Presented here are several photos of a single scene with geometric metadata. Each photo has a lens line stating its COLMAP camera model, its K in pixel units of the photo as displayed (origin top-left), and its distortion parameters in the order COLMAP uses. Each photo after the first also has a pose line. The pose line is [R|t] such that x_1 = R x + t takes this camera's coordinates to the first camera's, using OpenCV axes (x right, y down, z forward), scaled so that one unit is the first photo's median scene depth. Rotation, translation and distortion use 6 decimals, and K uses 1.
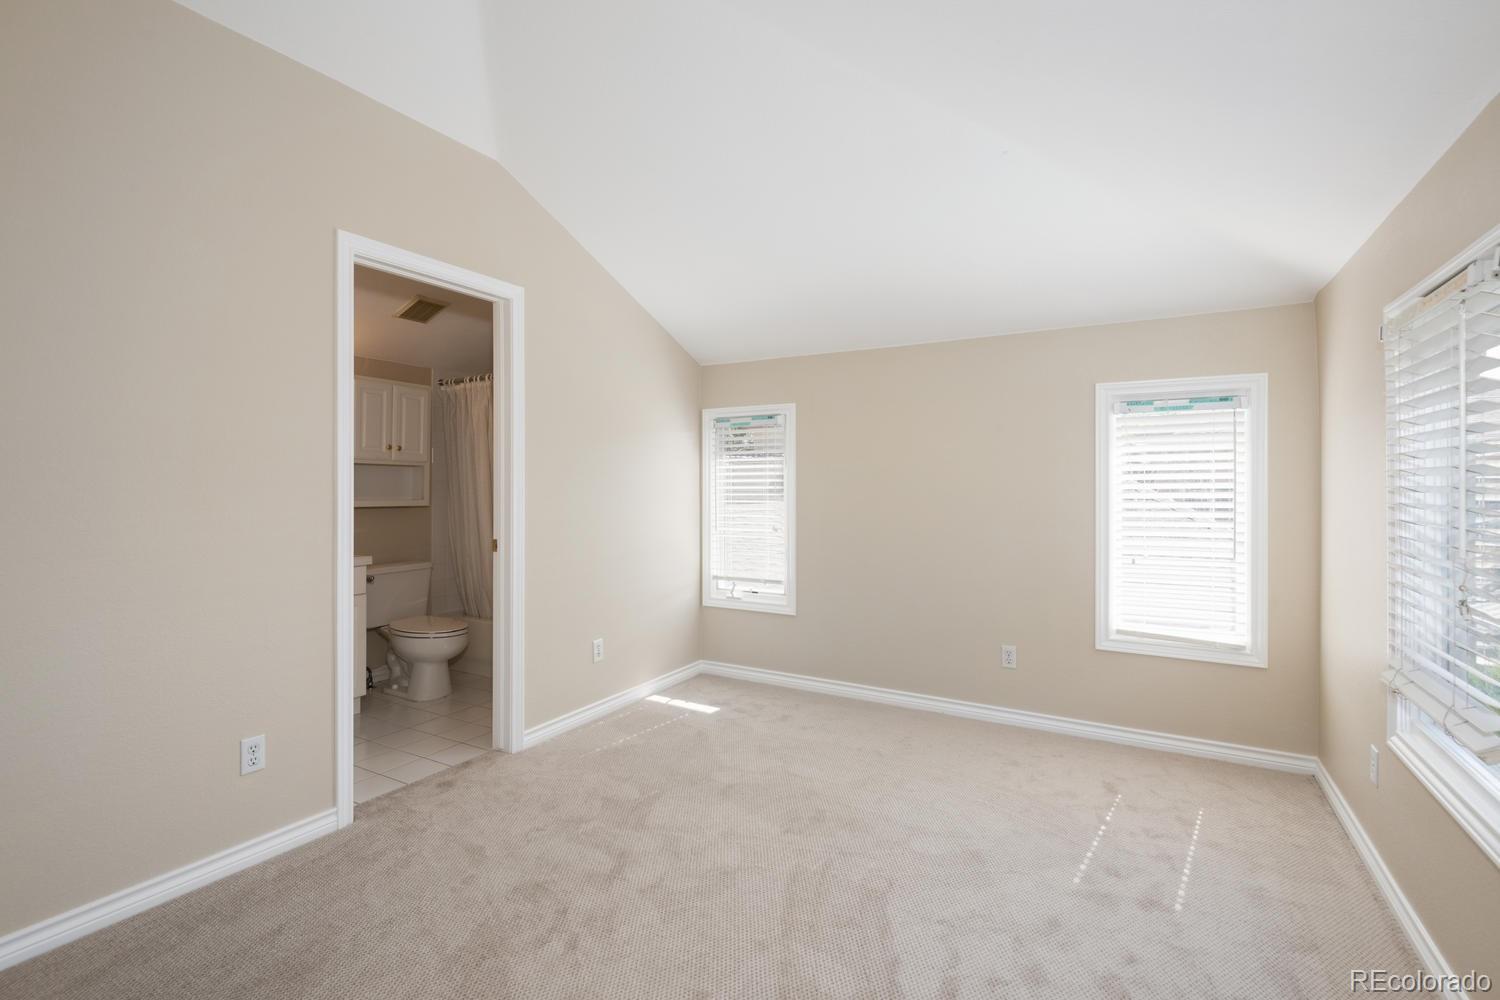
lens RADIAL K [[703.3, 0, 744.8], [0, 703.3, 487.4], [0, 0, 1]] dist [0.003119, -0.000901]
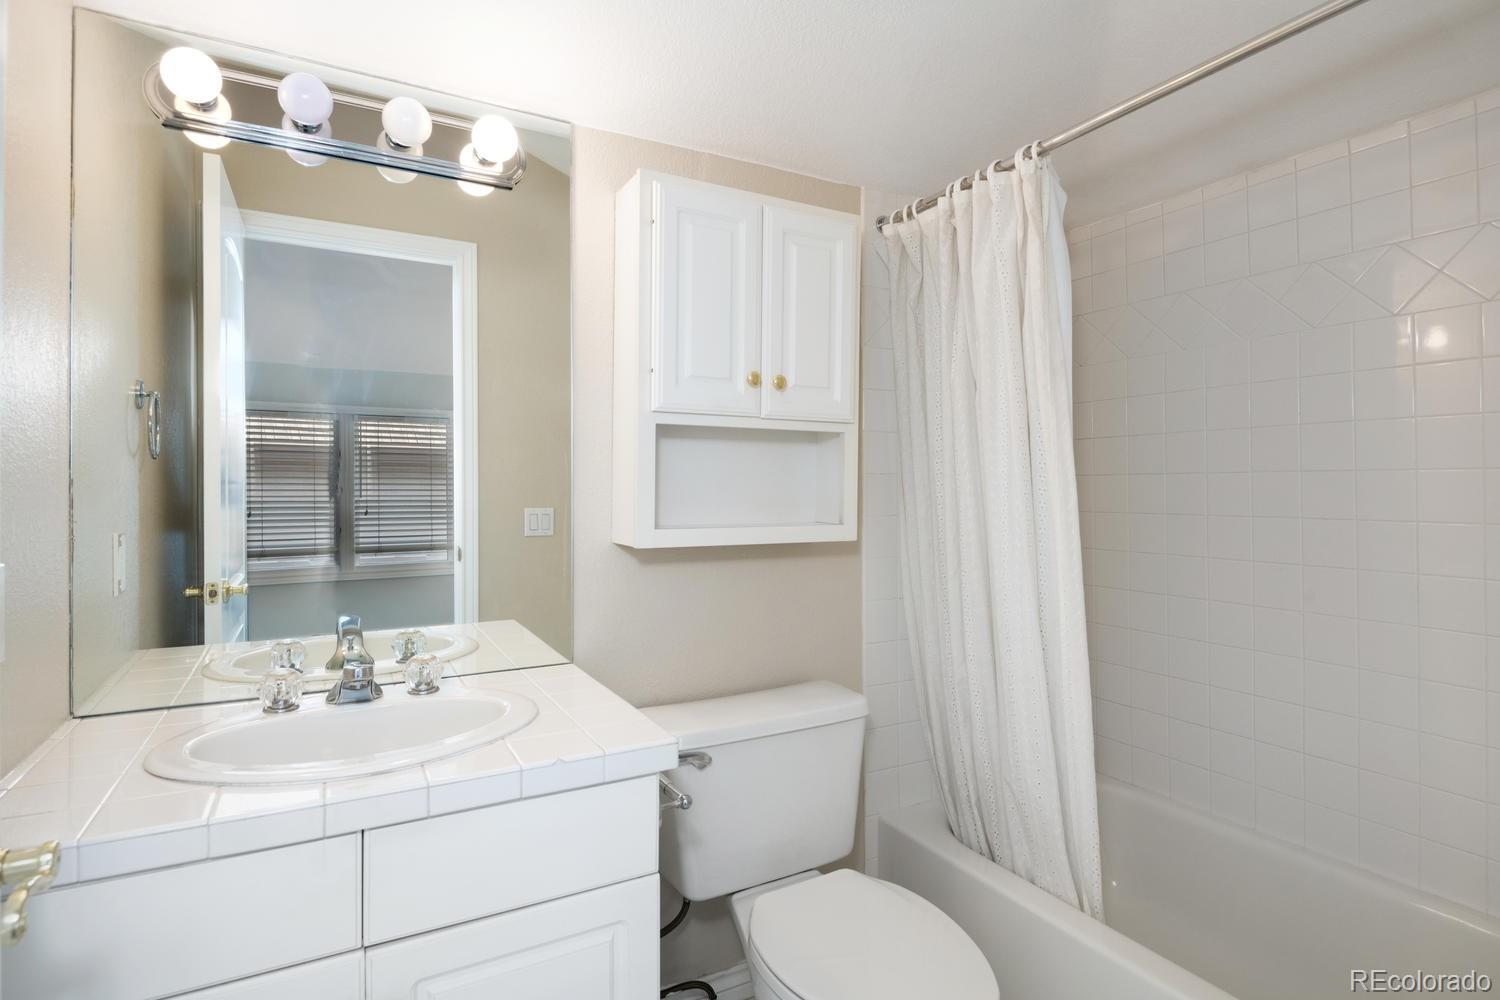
lens RADIAL K [[757.5, 0, 755.7], [0, 757.5, 484.2], [0, 0, 1]] dist [0.004585, 0.000034]
pose [[0.852239, -0.001207, -0.523151, -0.287195], [0.003117, 0.999991, 0.002770, -0.004818], [0.523143, -0.003991, 0.852236, 0.636186]]
